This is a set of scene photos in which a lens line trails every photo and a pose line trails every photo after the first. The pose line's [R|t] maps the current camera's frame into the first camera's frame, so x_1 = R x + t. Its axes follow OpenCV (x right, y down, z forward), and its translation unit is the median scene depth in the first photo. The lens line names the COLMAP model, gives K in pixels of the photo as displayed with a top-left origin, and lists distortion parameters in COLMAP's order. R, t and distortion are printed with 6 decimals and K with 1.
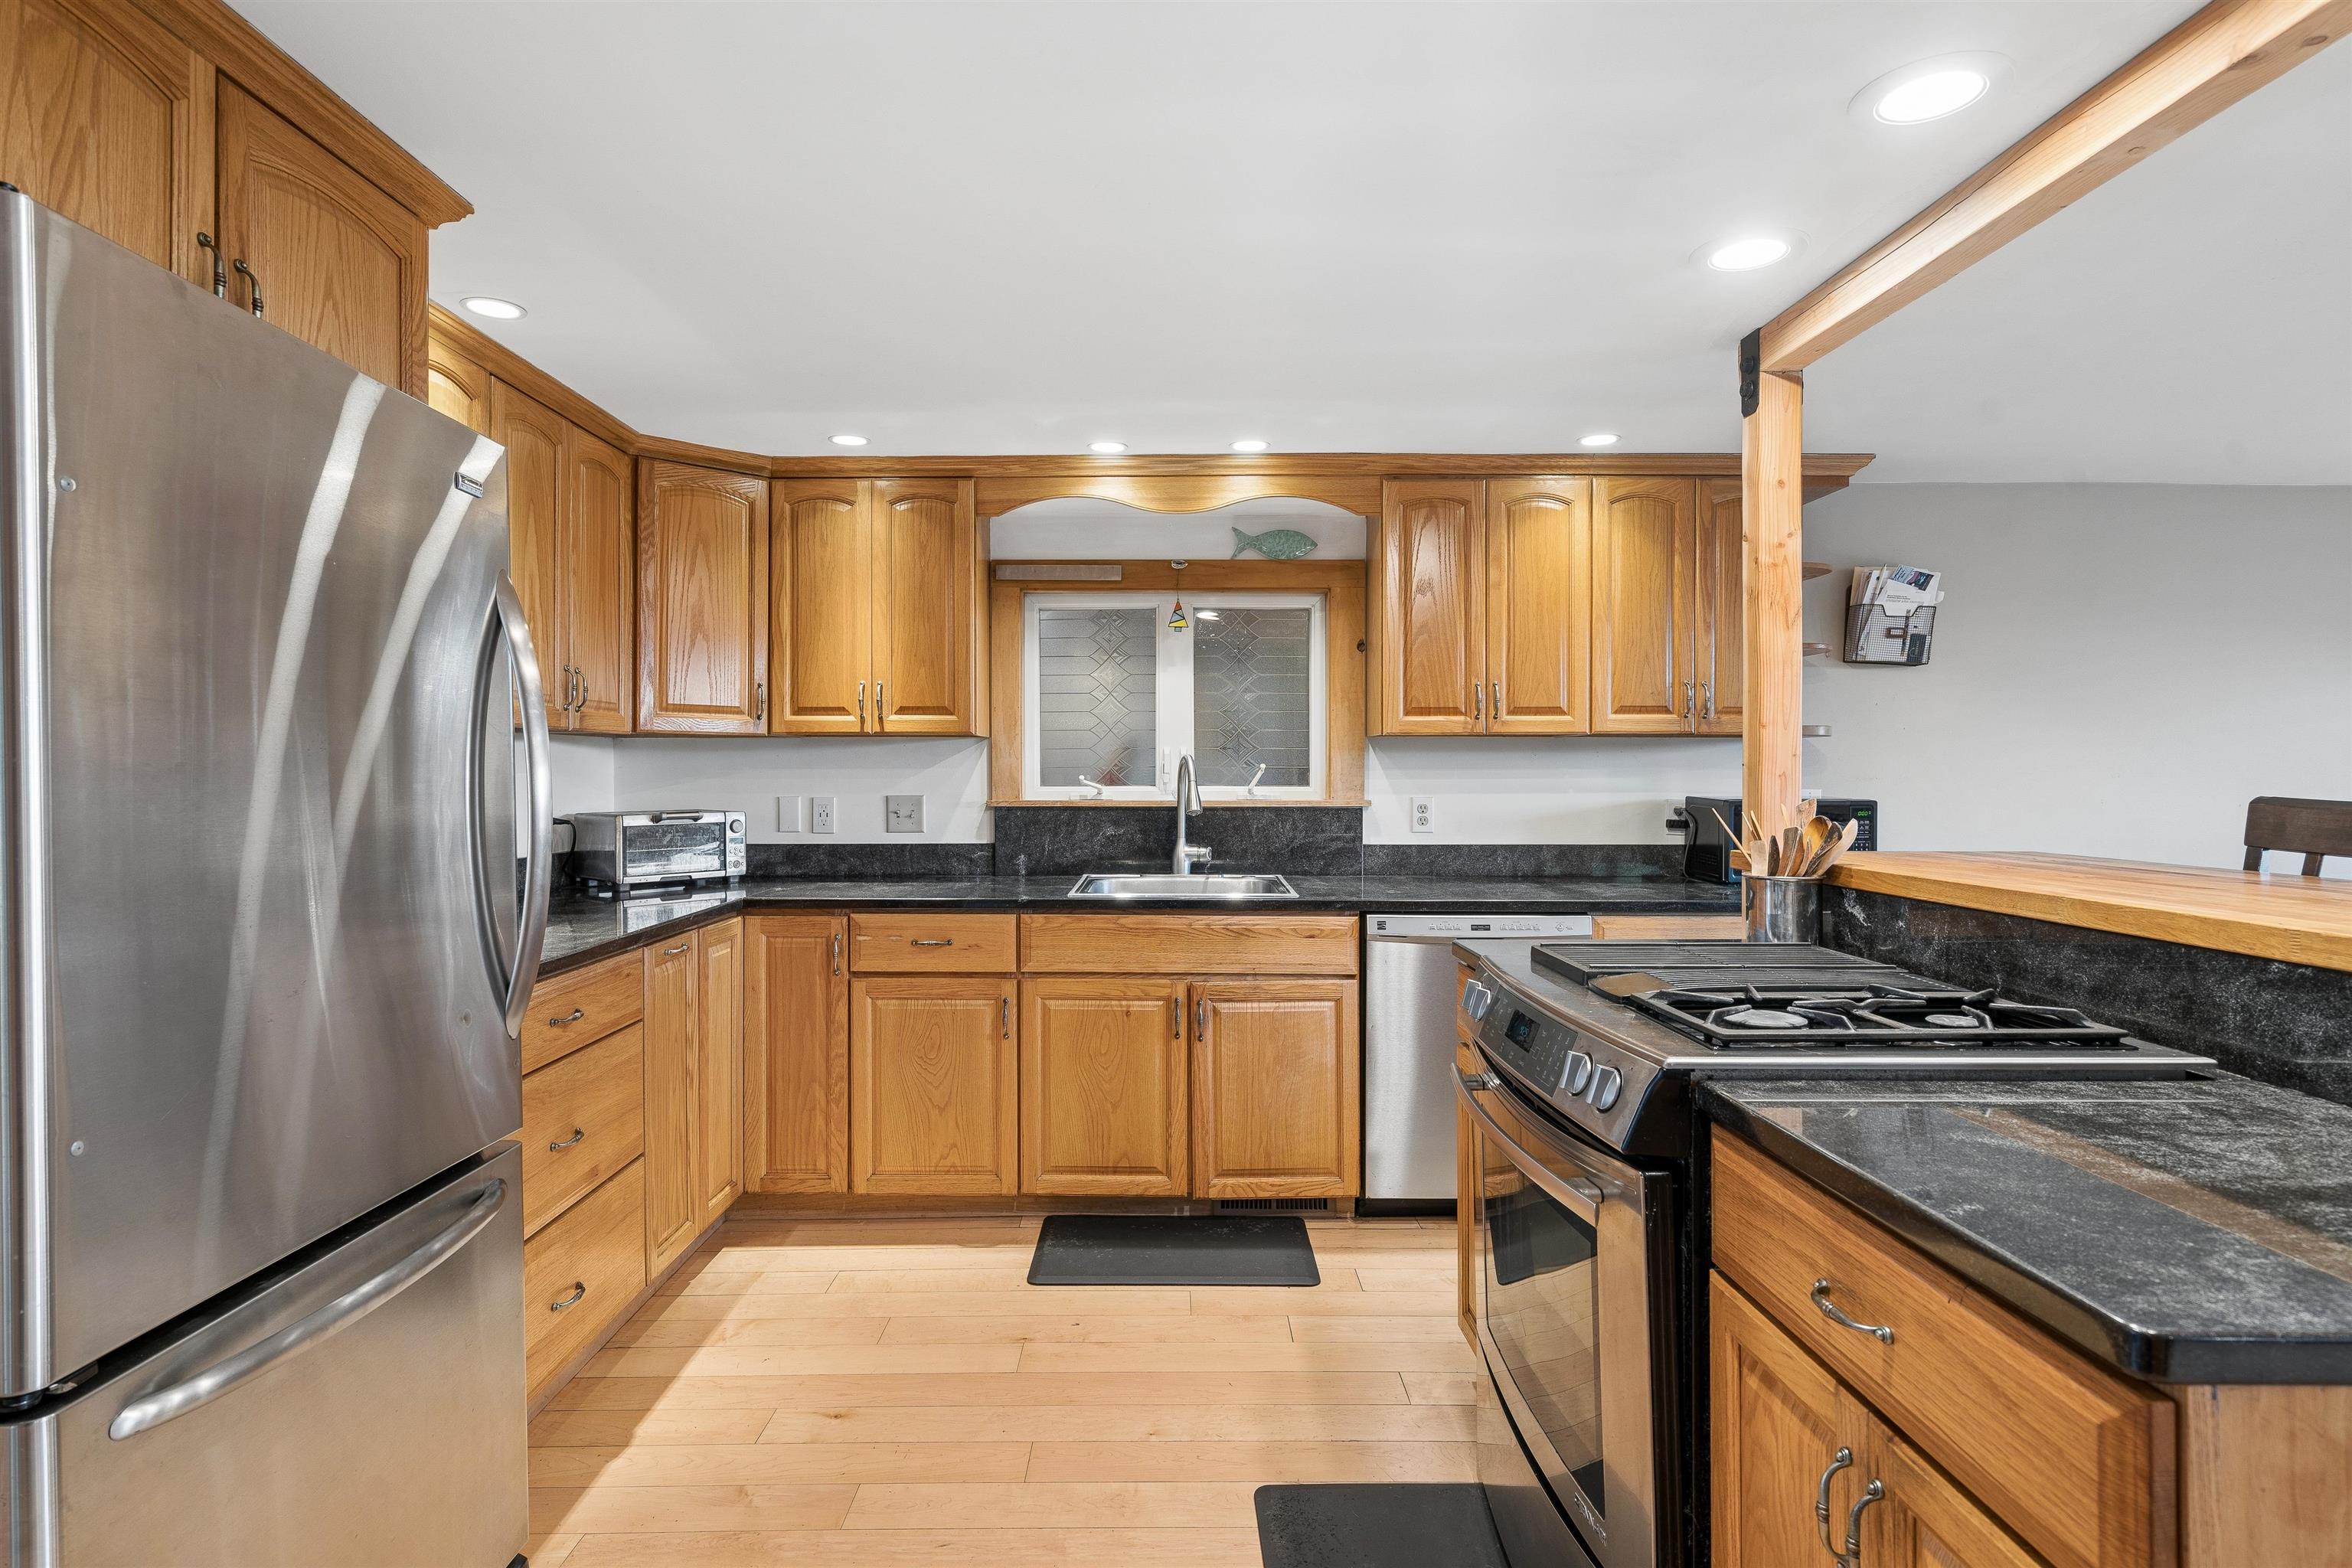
lens RADIAL K [[1217.8, 0, 1166.0], [0, 1217.8, 771.4], [0, 0, 1]] dist [-0.000274, 0.001144]
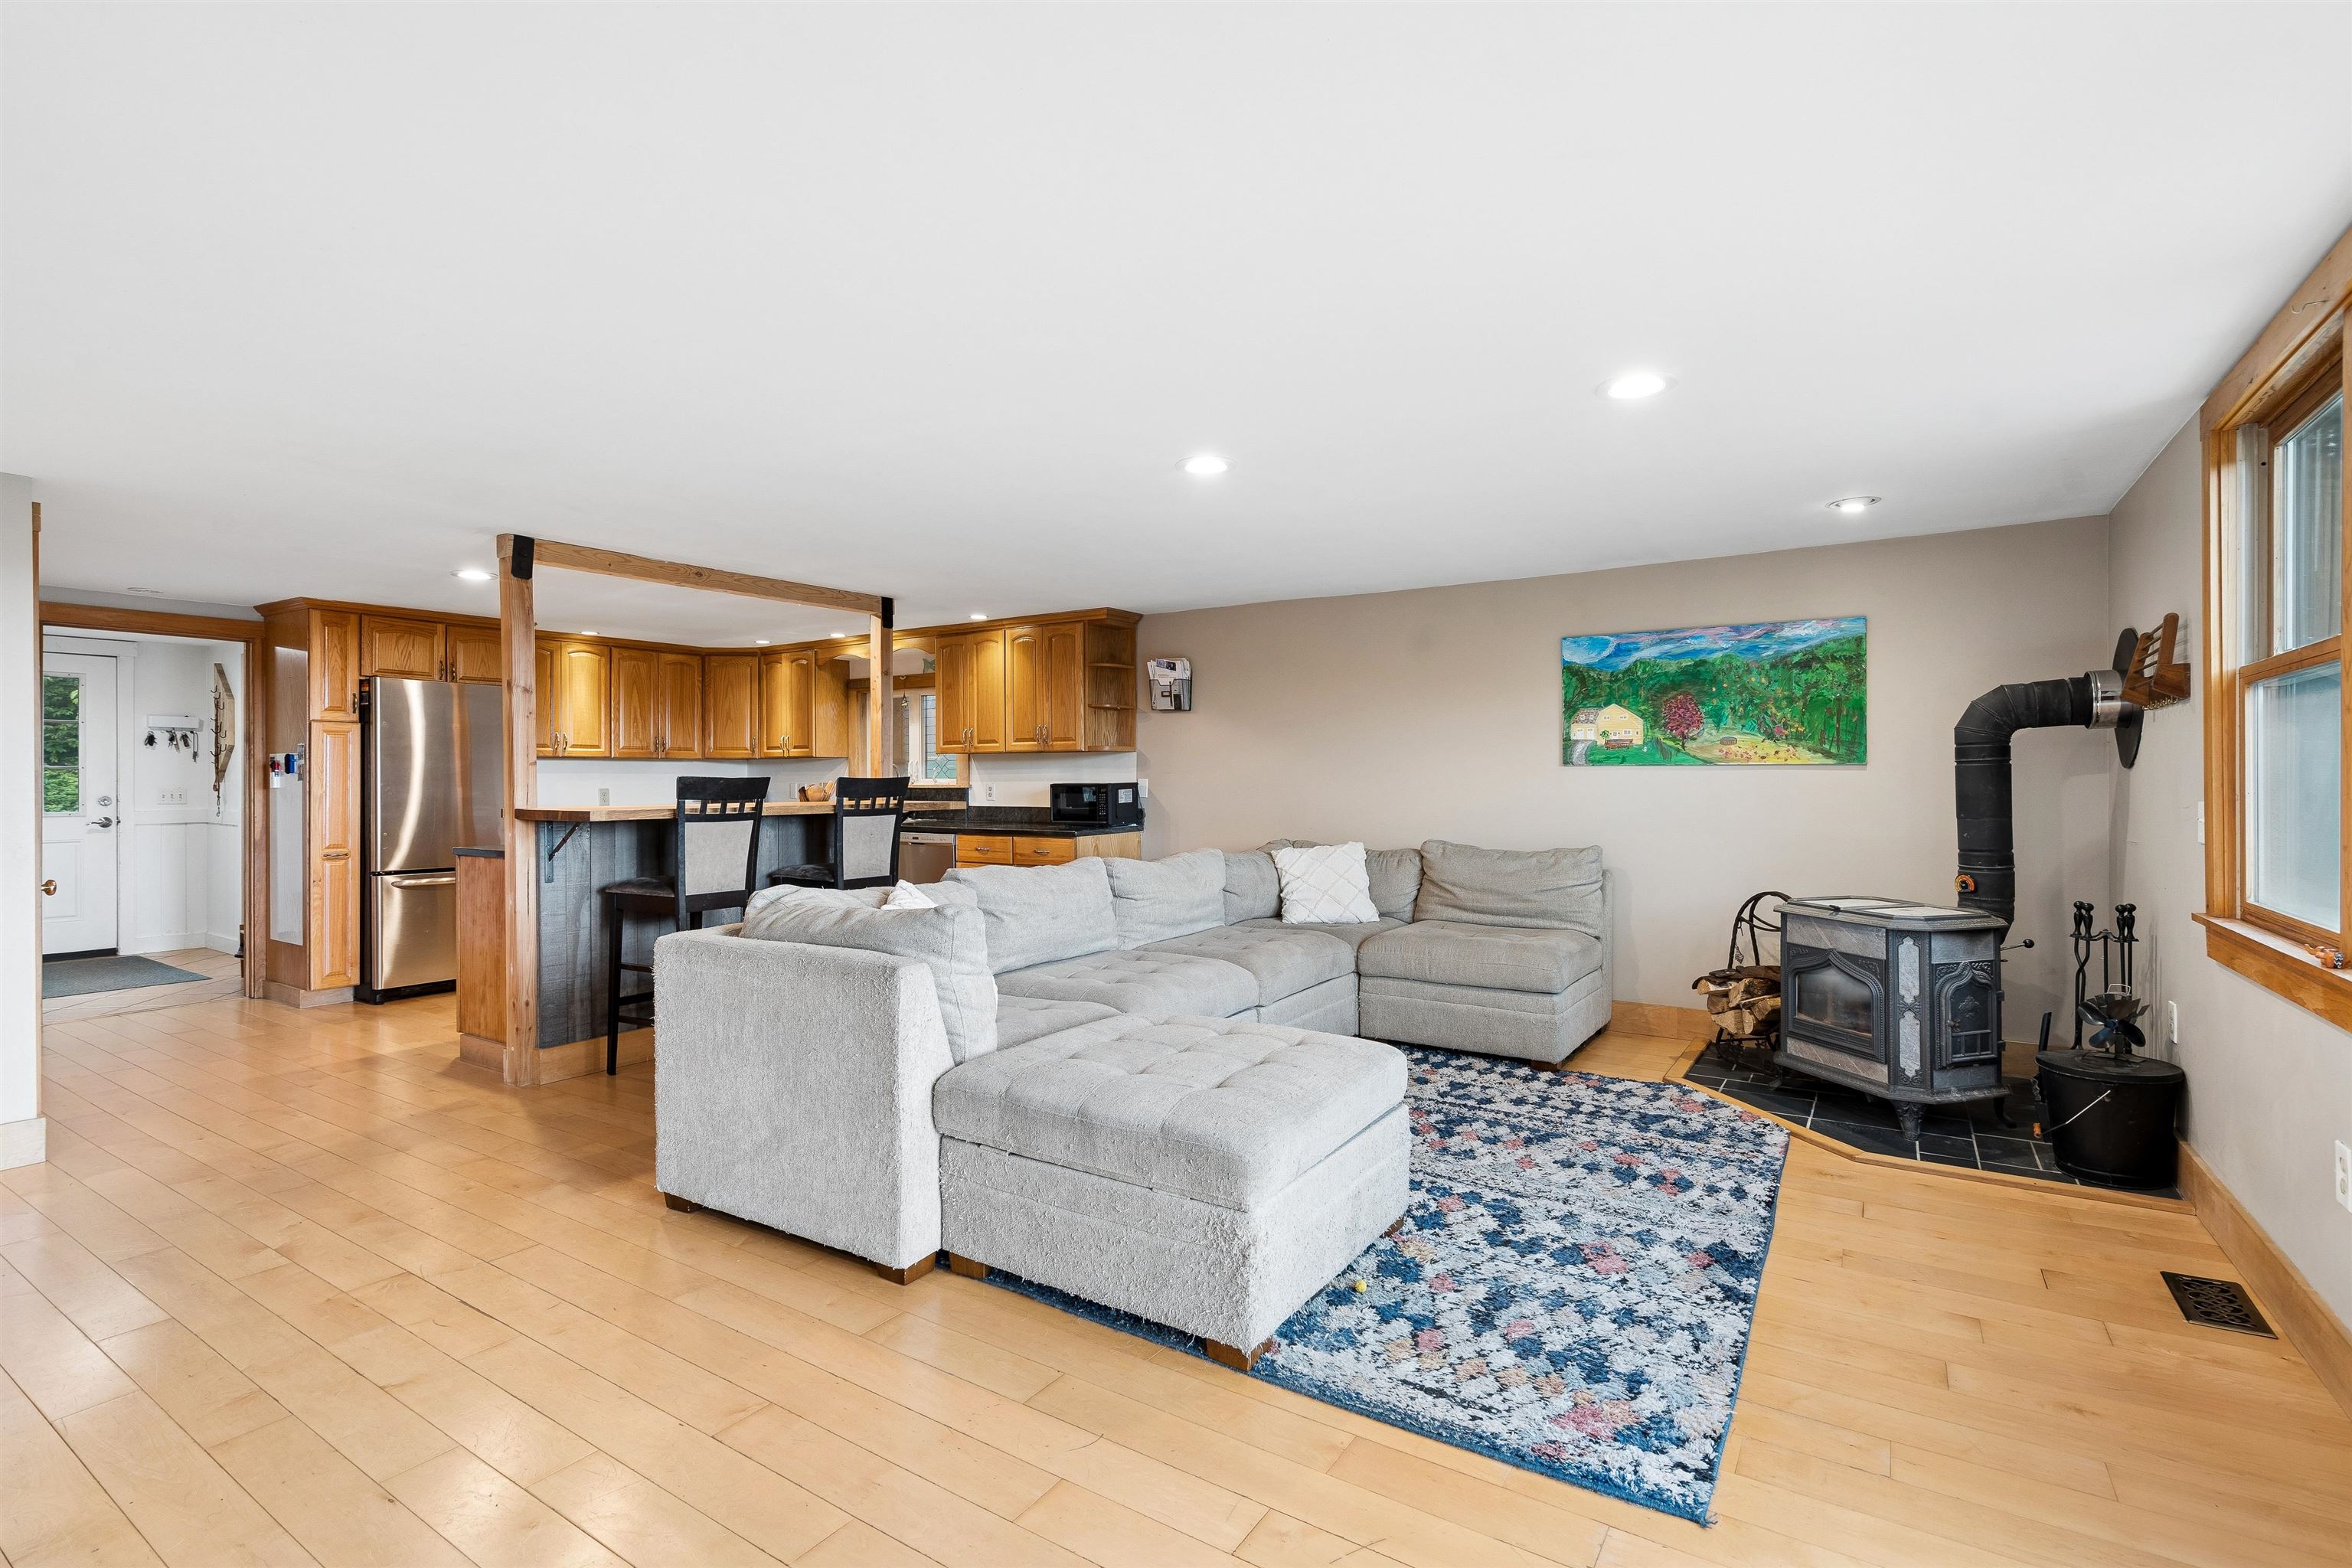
lens RADIAL K [[1090.8, 0, 1173.1], [0, 1090.8, 782.6], [0, 0, 1]] dist [-0.000742, 0.000420]
pose [[0.835941, -0.001626, -0.548817, 1.616513], [0.003492, 0.999991, 0.002356, 0.017872], [0.548808, -0.003886, 0.835939, -0.408156]]
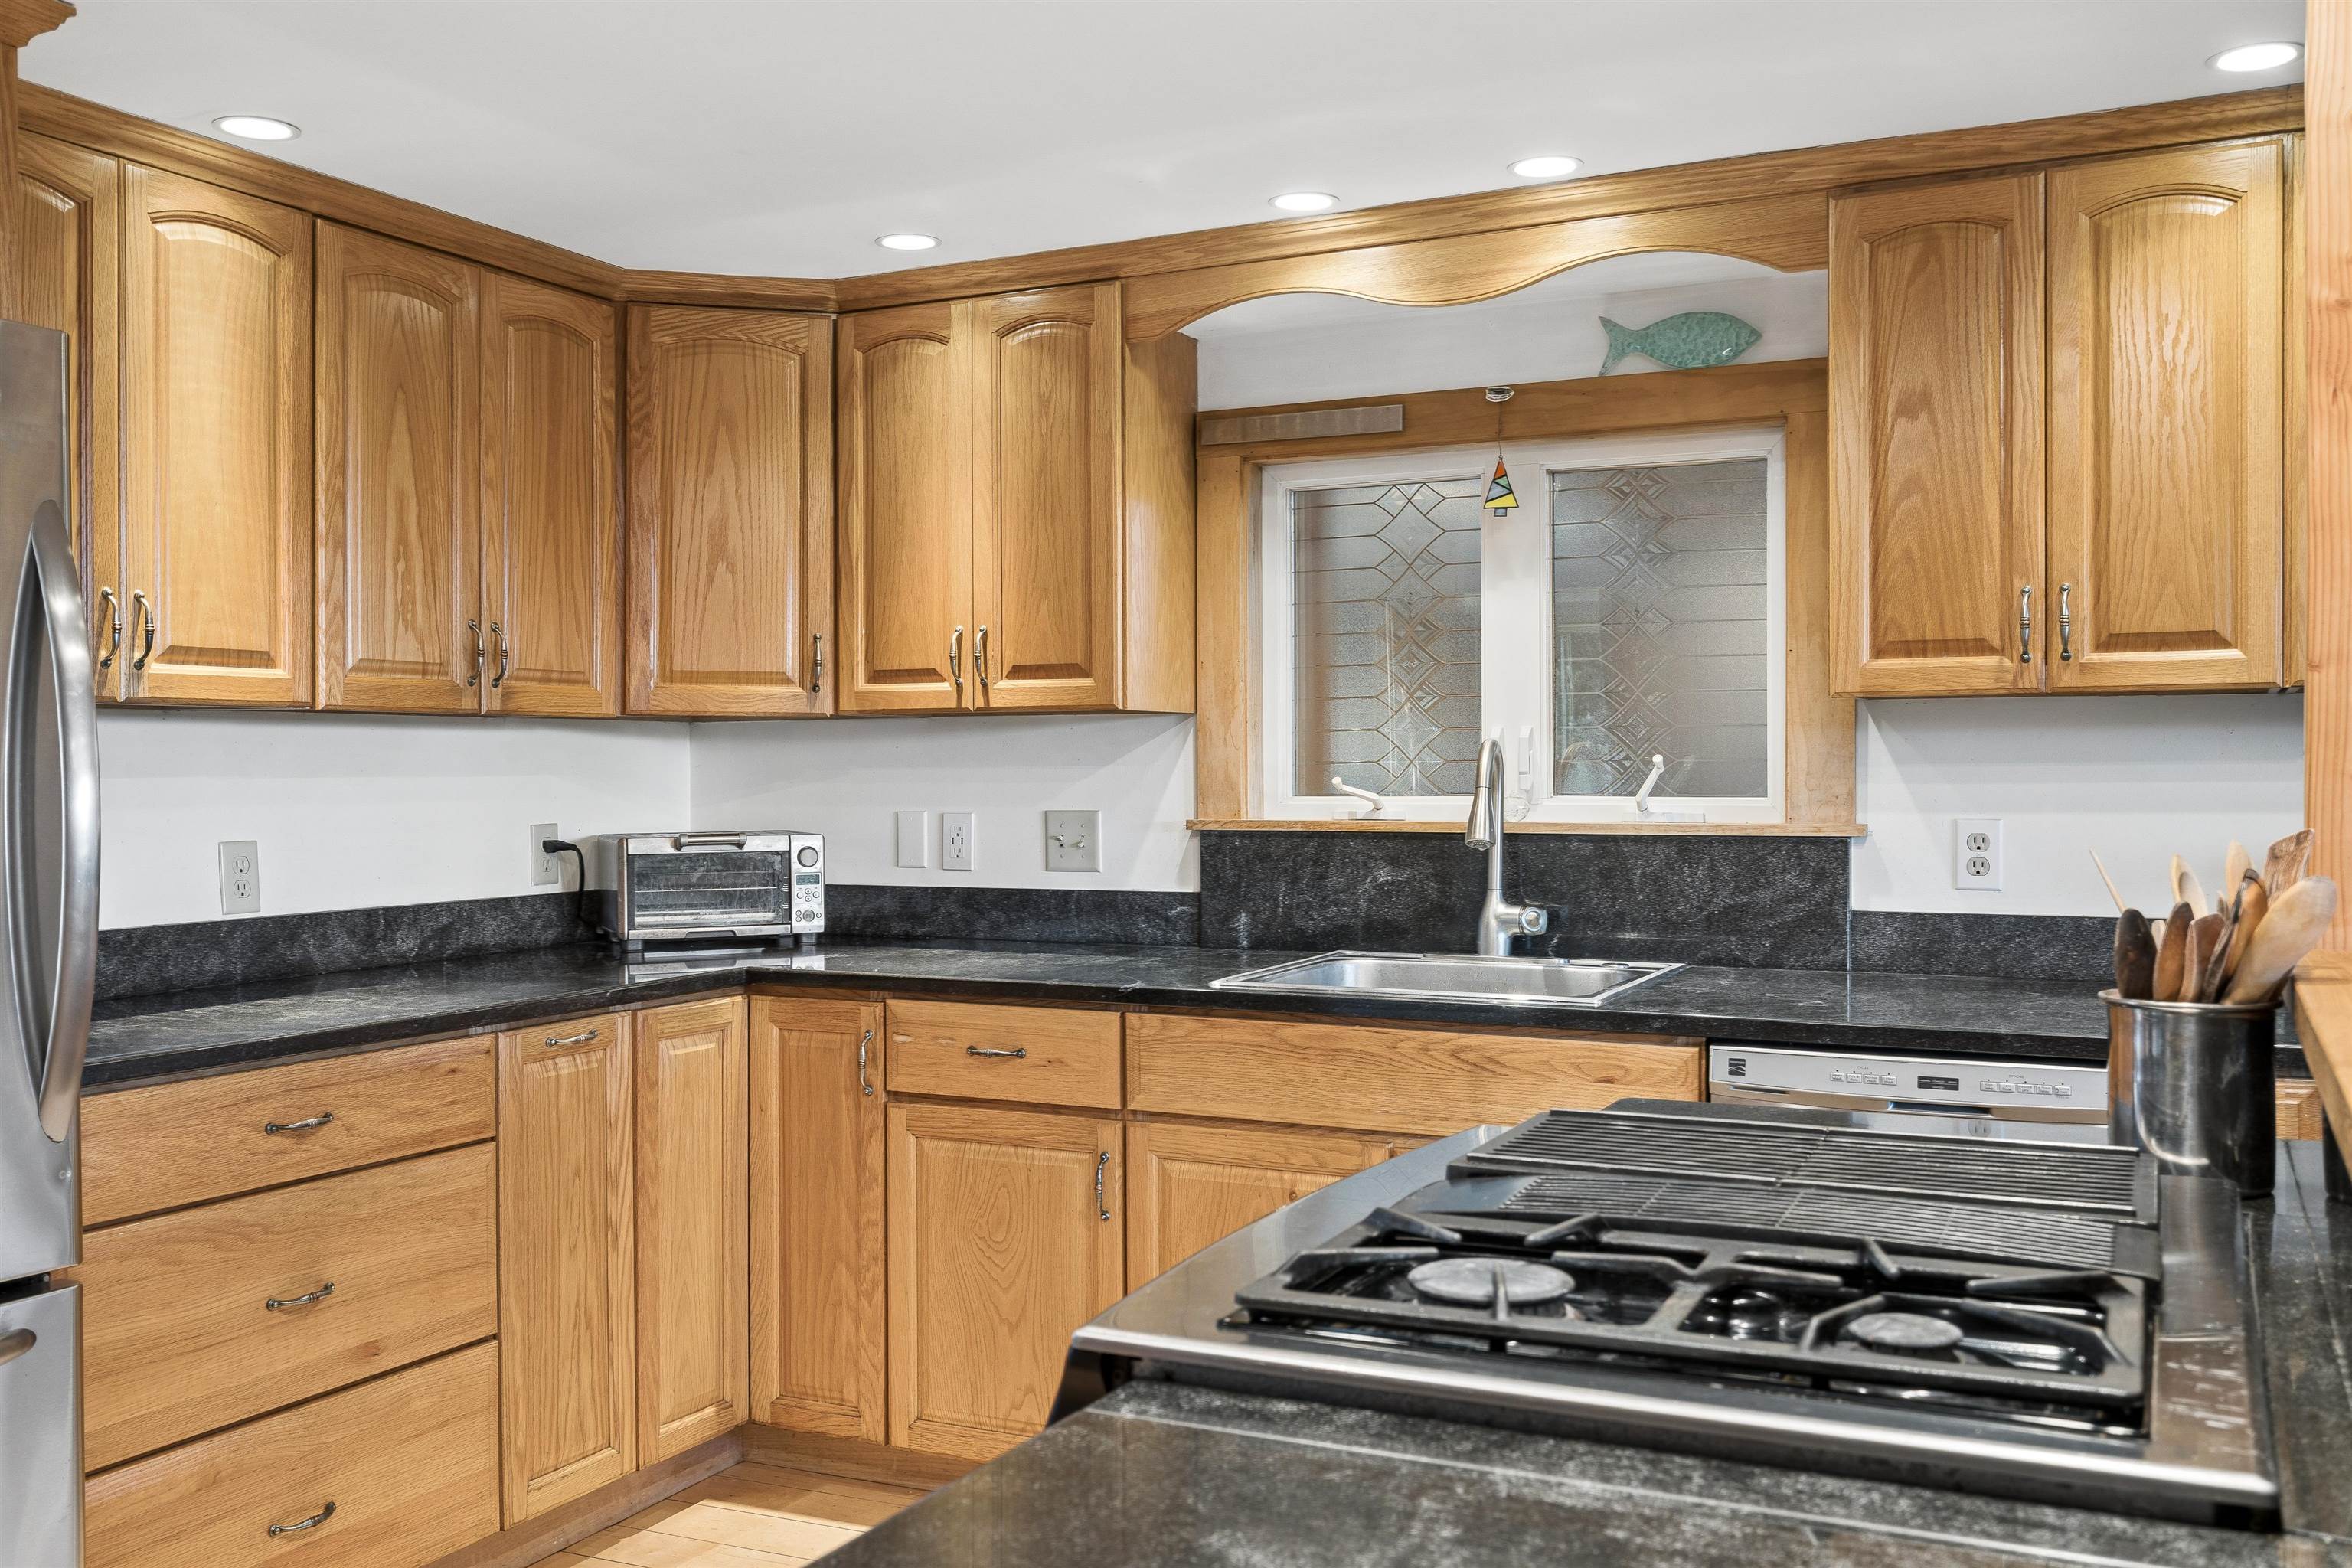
lens RADIAL K [[2113.2, 0, 1171.2], [0, 2113.2, 774.8], [0, 0, 1]] dist [0.005474, -0.001709]
pose [[0.896828, -0.002476, -0.442373, 0.324324], [0.003933, 0.999989, 0.002377, -0.000527], [0.442363, -0.003871, 0.896828, 0.081402]]
